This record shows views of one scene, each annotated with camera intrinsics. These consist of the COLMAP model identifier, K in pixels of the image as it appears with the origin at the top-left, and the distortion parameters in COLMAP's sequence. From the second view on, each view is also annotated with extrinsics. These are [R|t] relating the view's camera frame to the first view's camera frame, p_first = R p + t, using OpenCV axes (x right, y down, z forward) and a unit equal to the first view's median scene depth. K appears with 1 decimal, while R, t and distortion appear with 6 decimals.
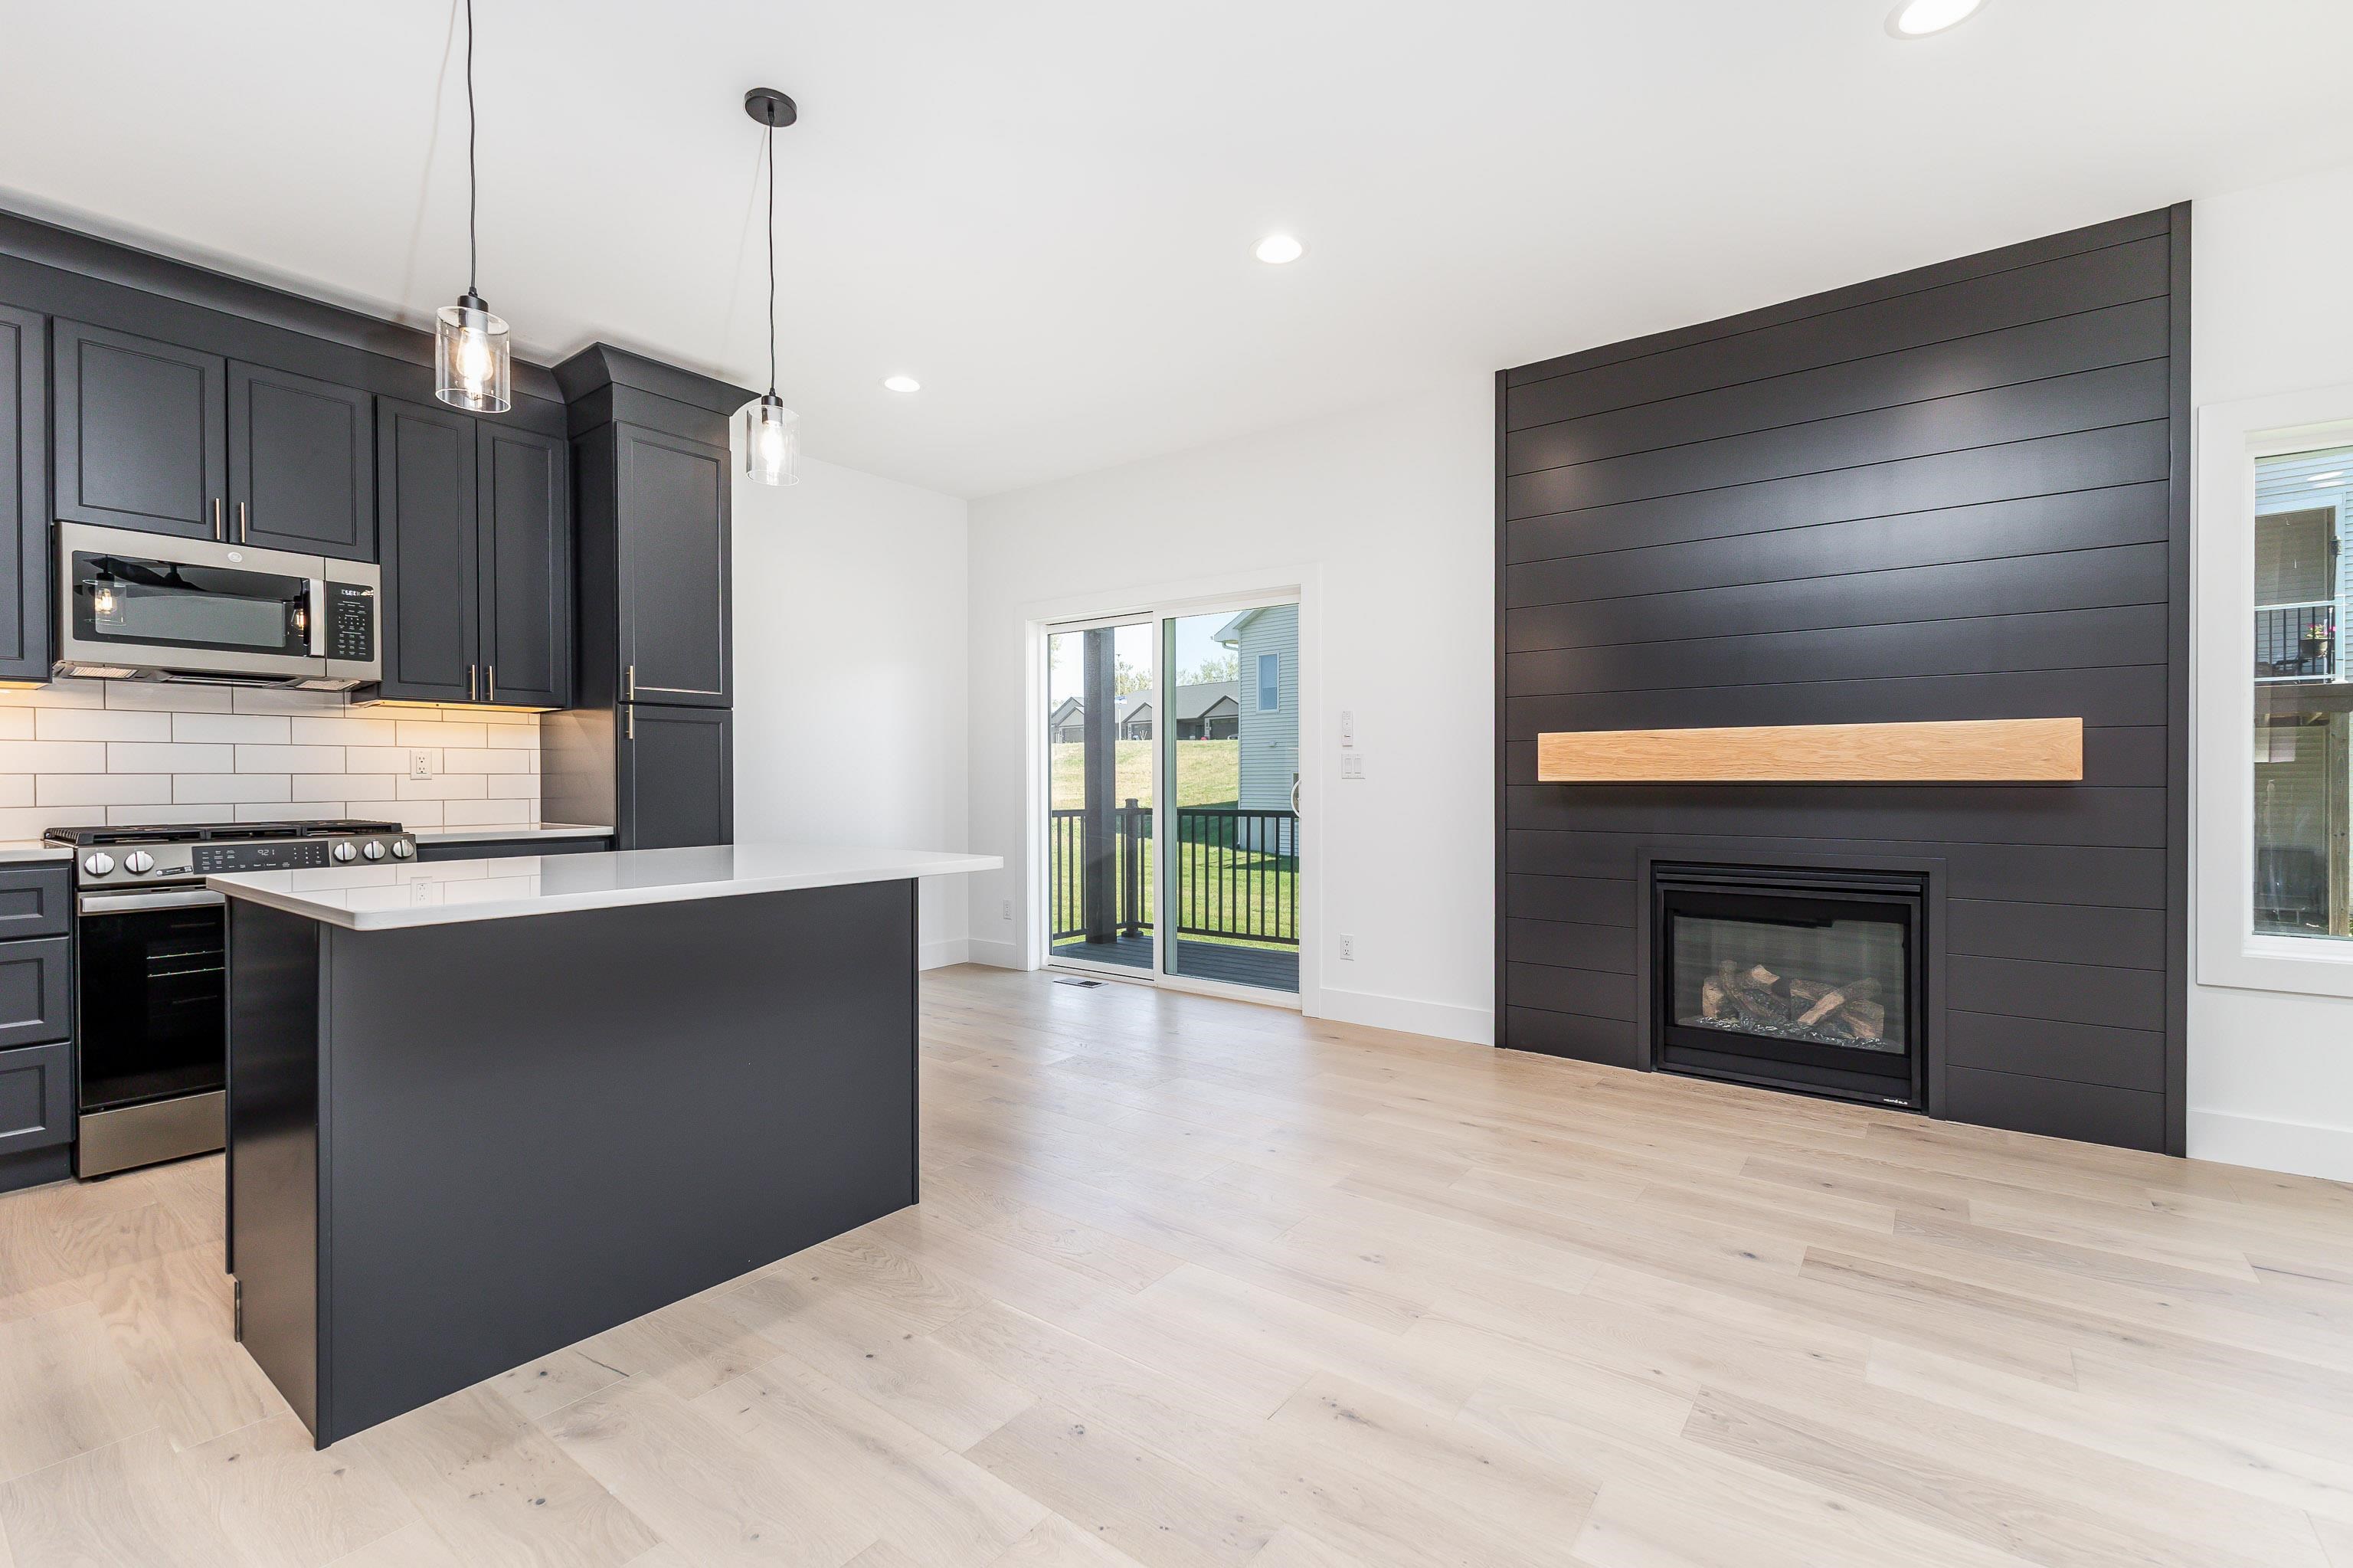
lens RADIAL K [[1029.4, 0, 1171.7], [0, 1029.4, 786.0], [0, 0, 1]] dist [0.009236, -0.000094]
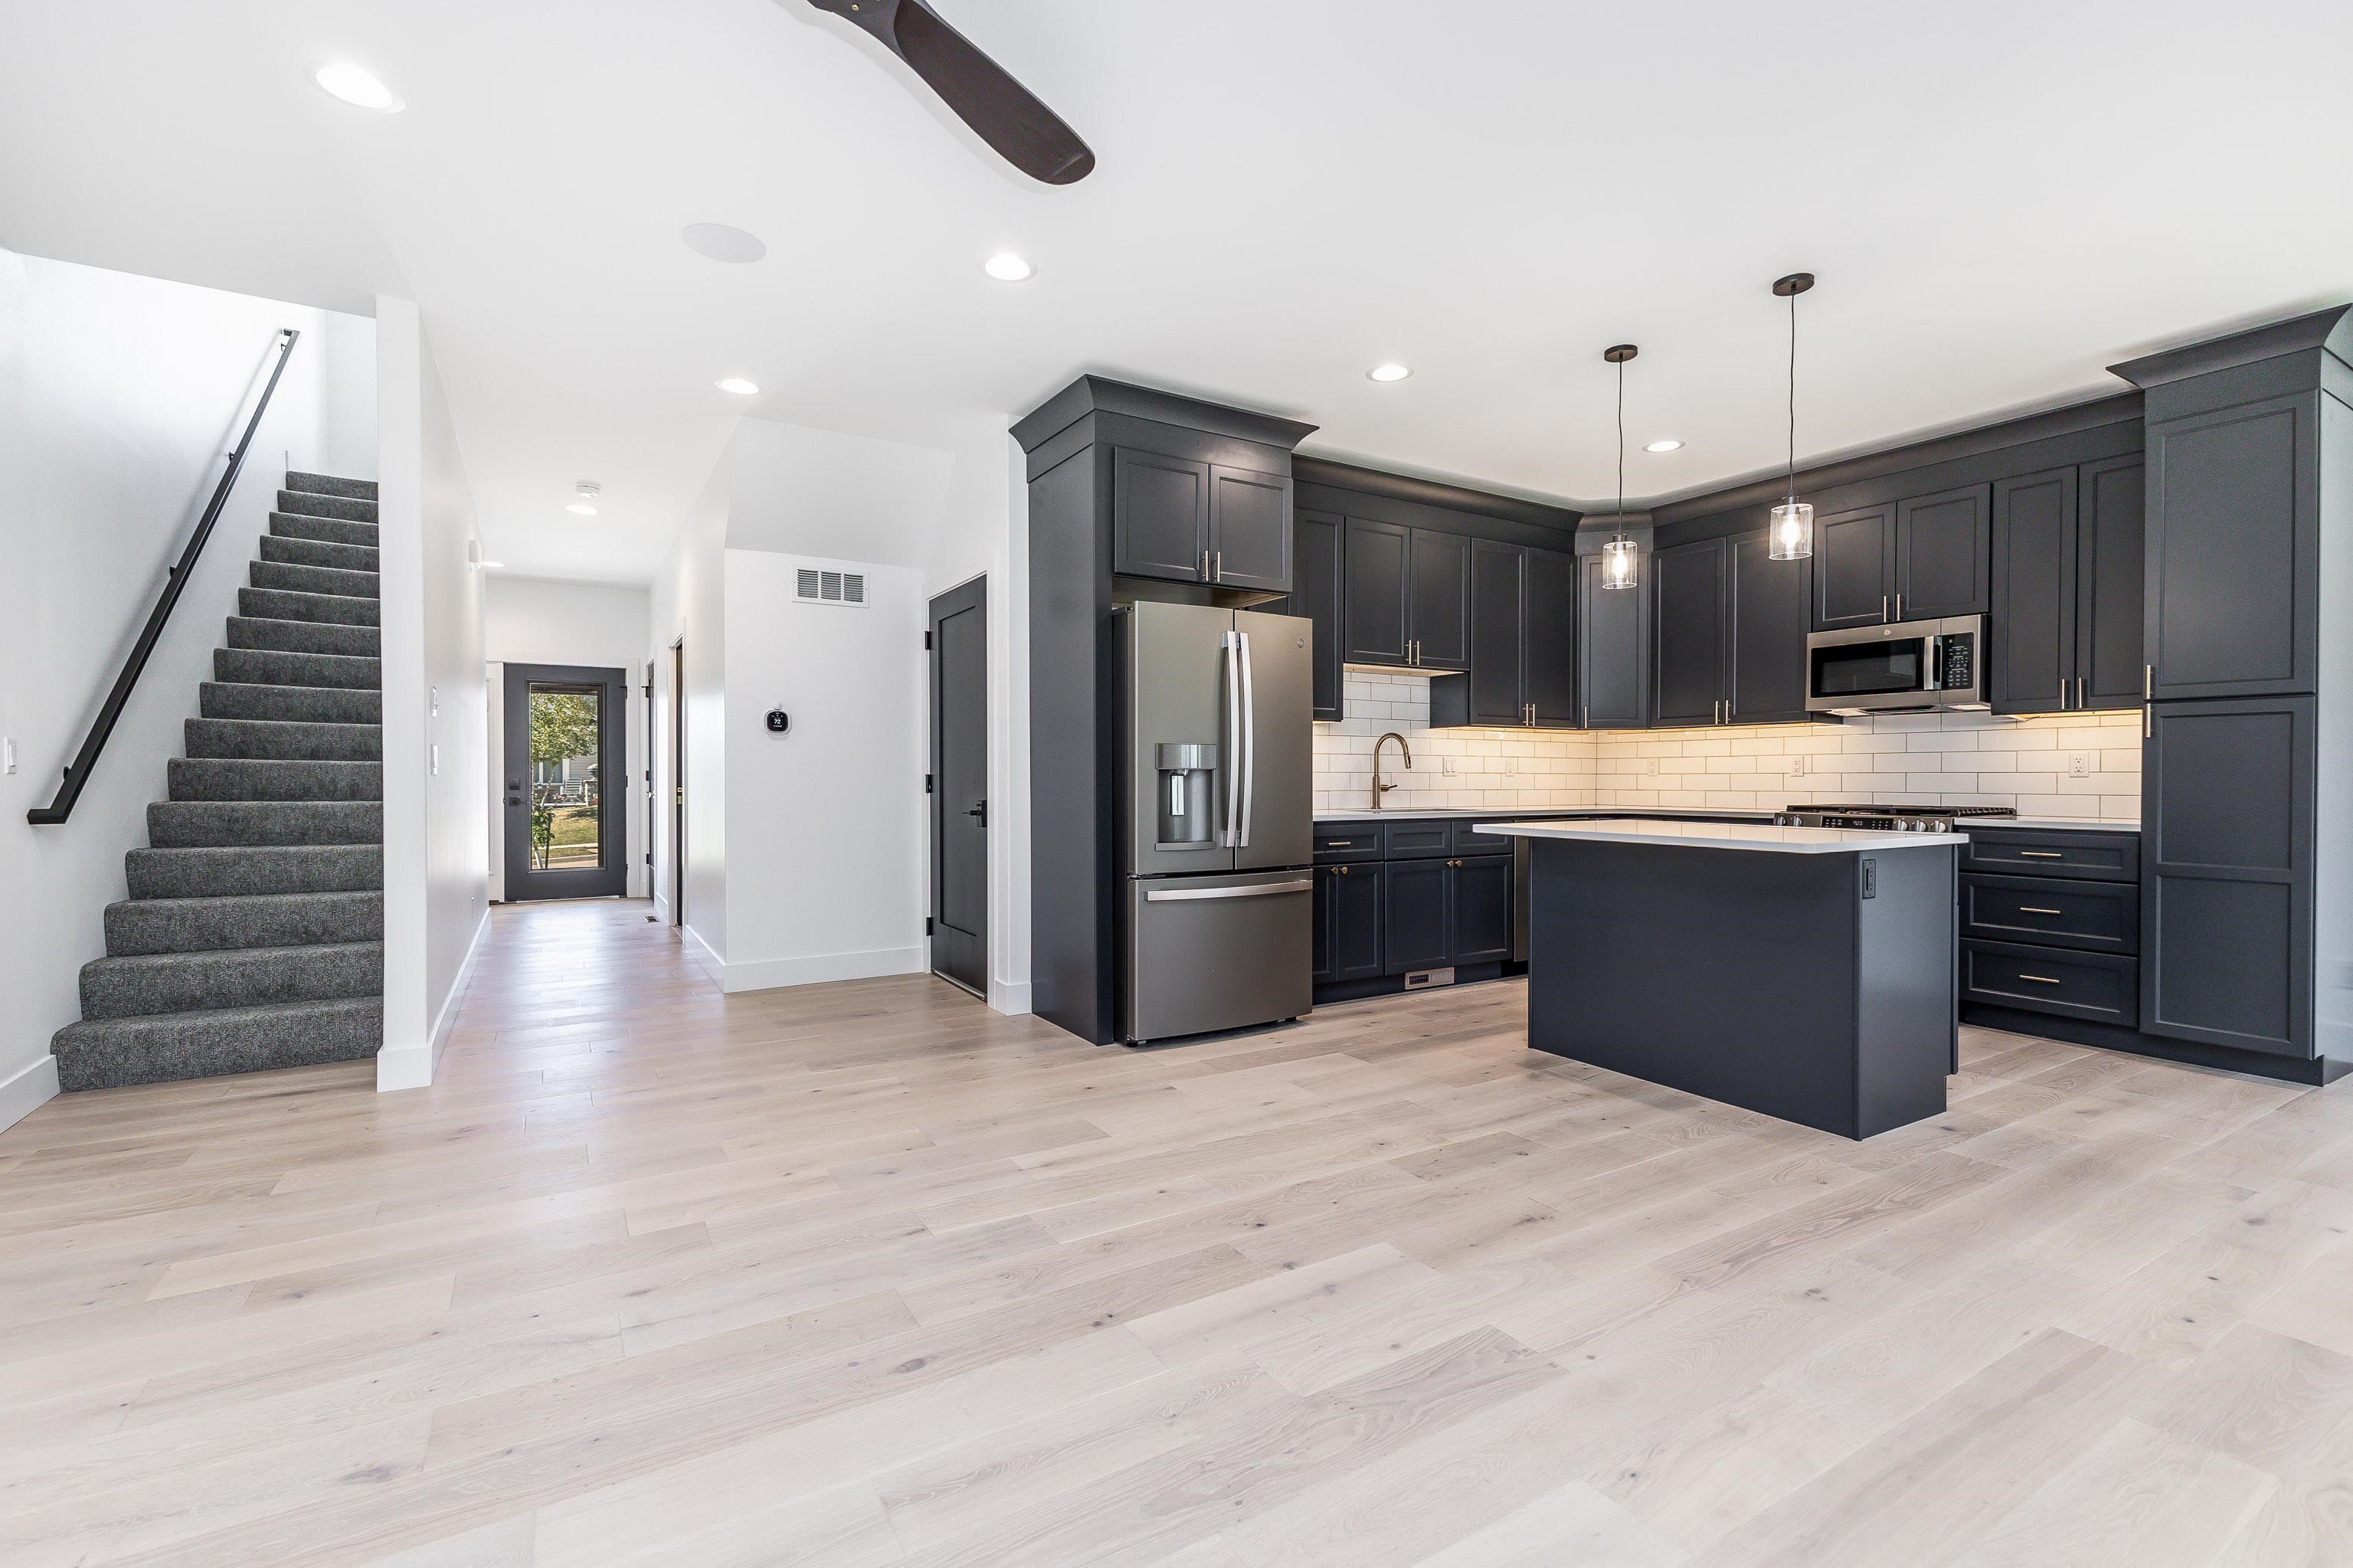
lens RADIAL K [[1031.1, 0, 1179.4], [0, 1031.1, 782.1], [0, 0, 1]] dist [0.024833, -0.009872]
pose [[-0.360605, 0.007805, -0.932686, 0.868092], [-0.006464, 0.999920, 0.010867, -0.007575], [0.932696, 0.009948, -0.360526, 0.542285]]
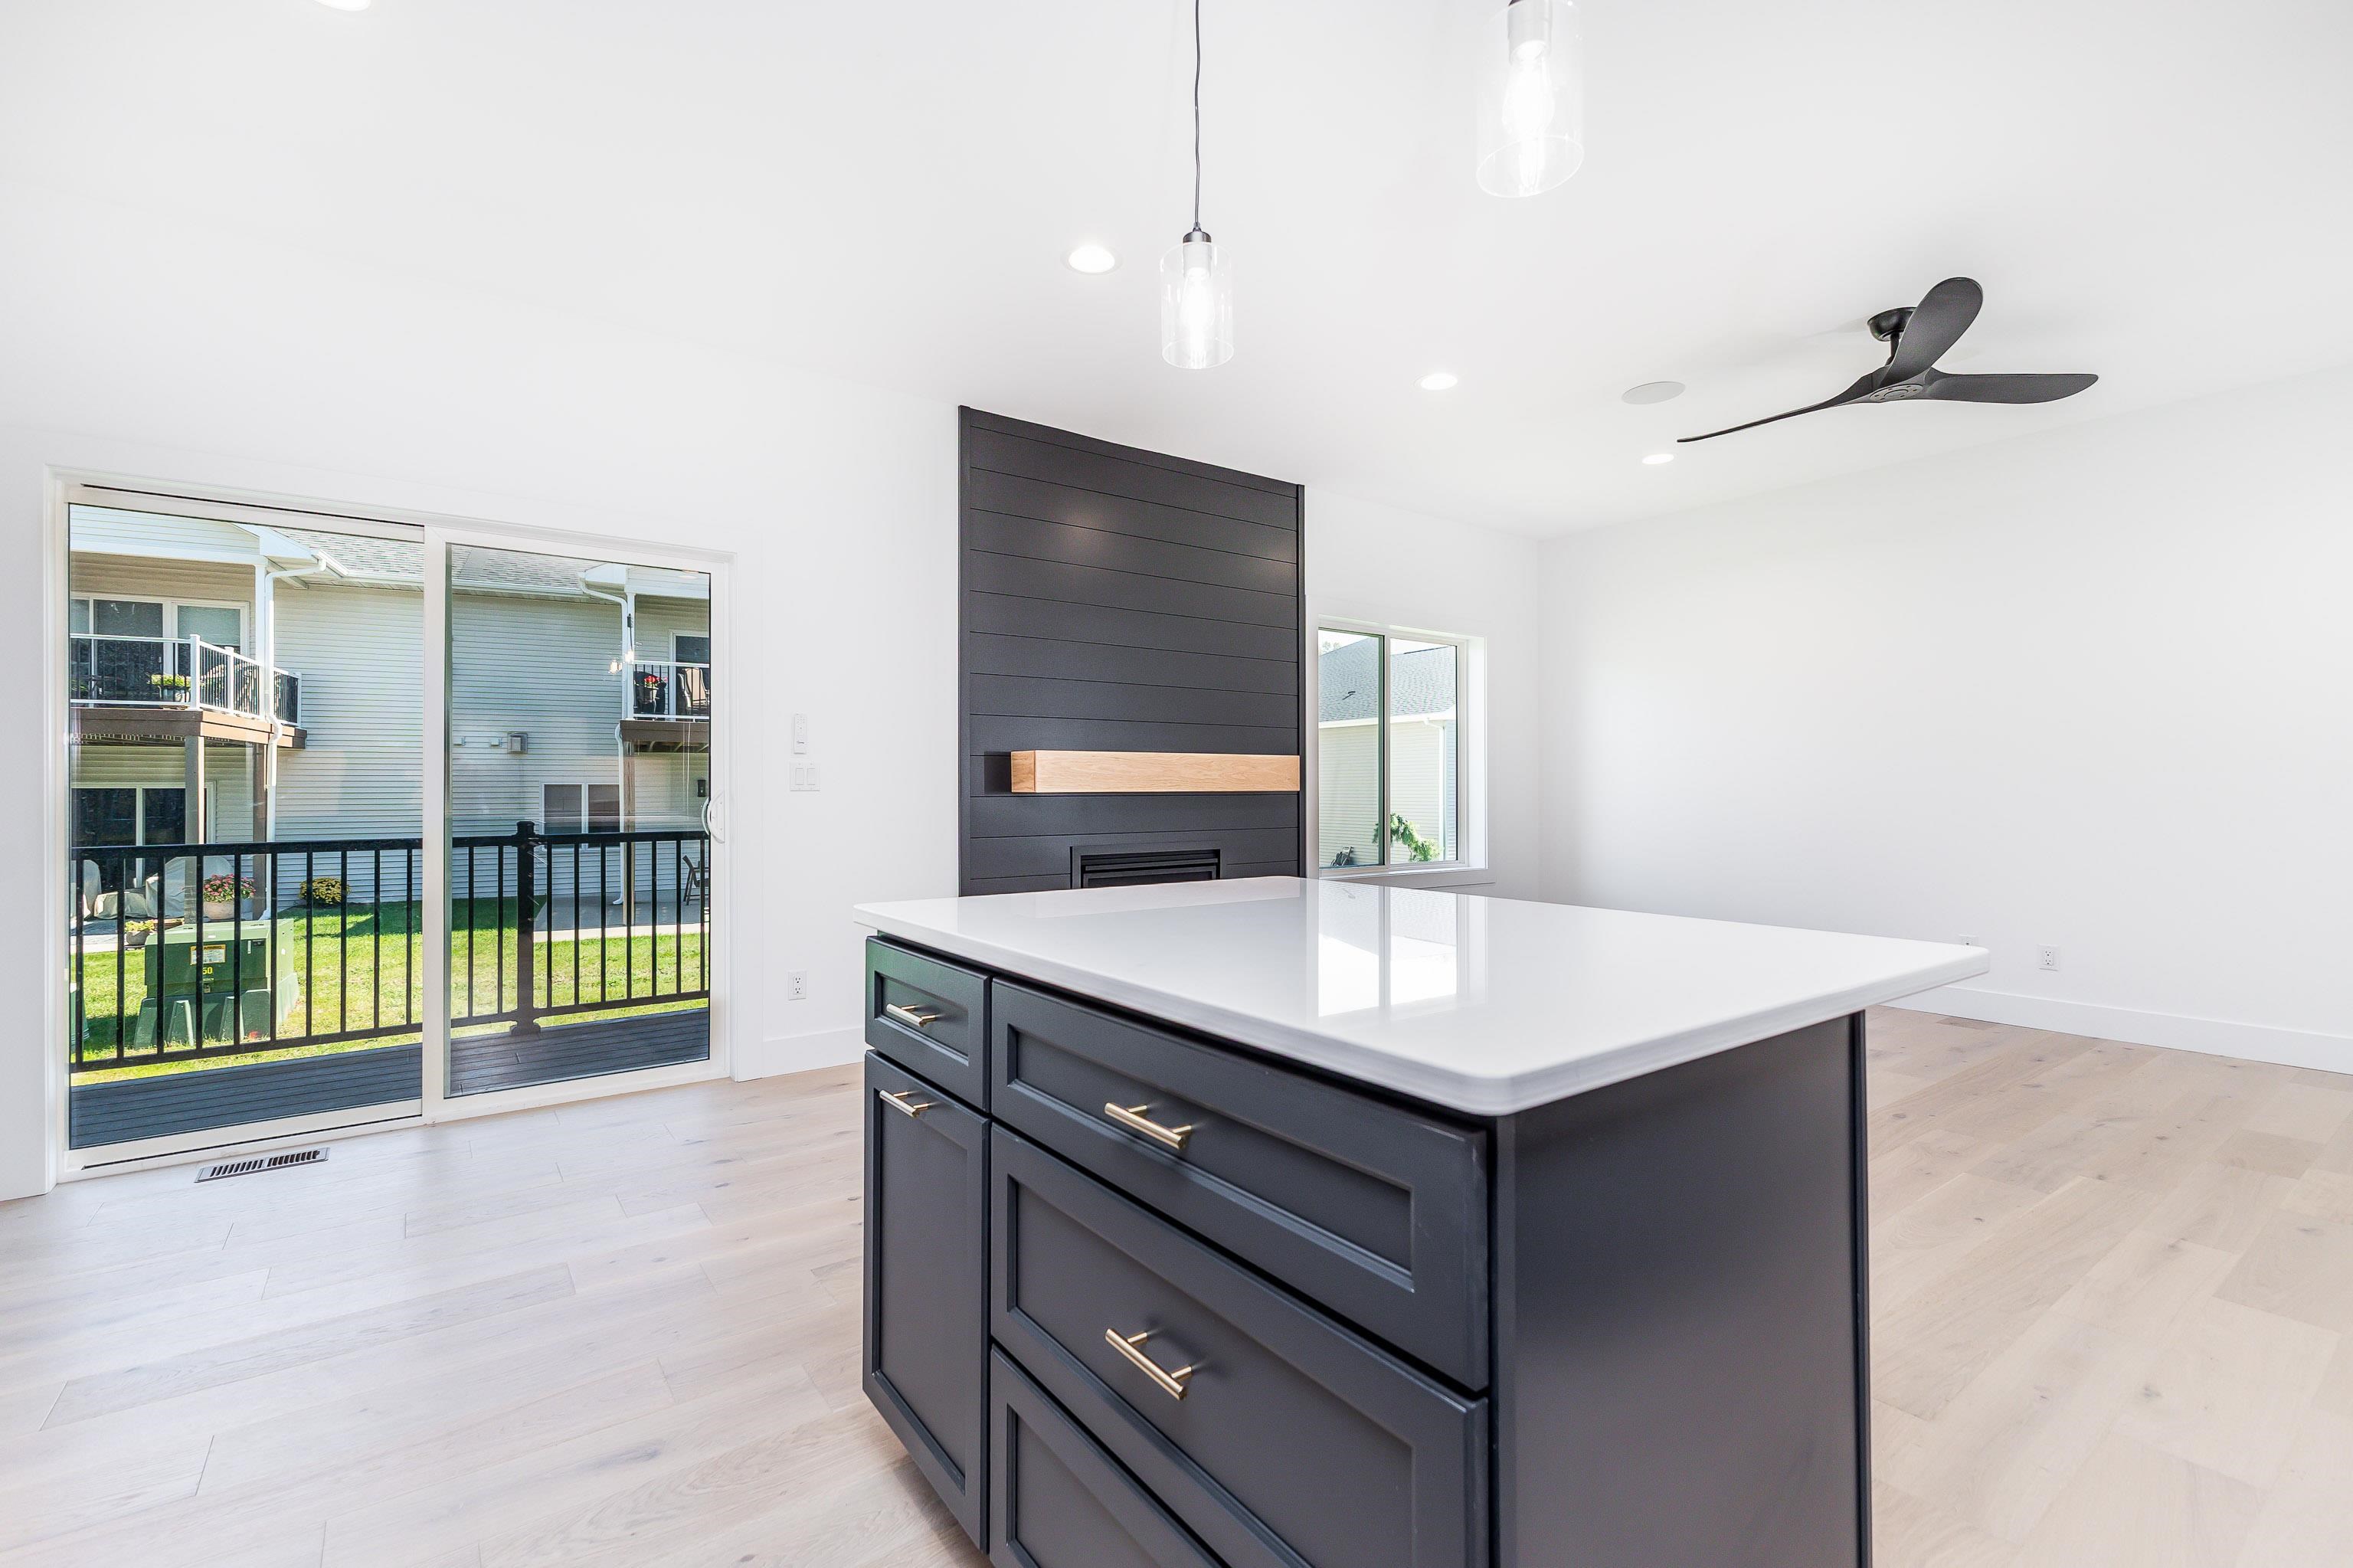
lens RADIAL K [[1024.3, 0, 1170.1], [0, 1024.3, 787.3], [0, 0, 1]] dist [0.011190, -0.000190]
pose [[0.294608, -0.001268, 0.955617, -0.762394], [0.007669, 0.999970, -0.001037, -0.009833], [-0.955587, 0.007634, 0.294609, 0.591557]]
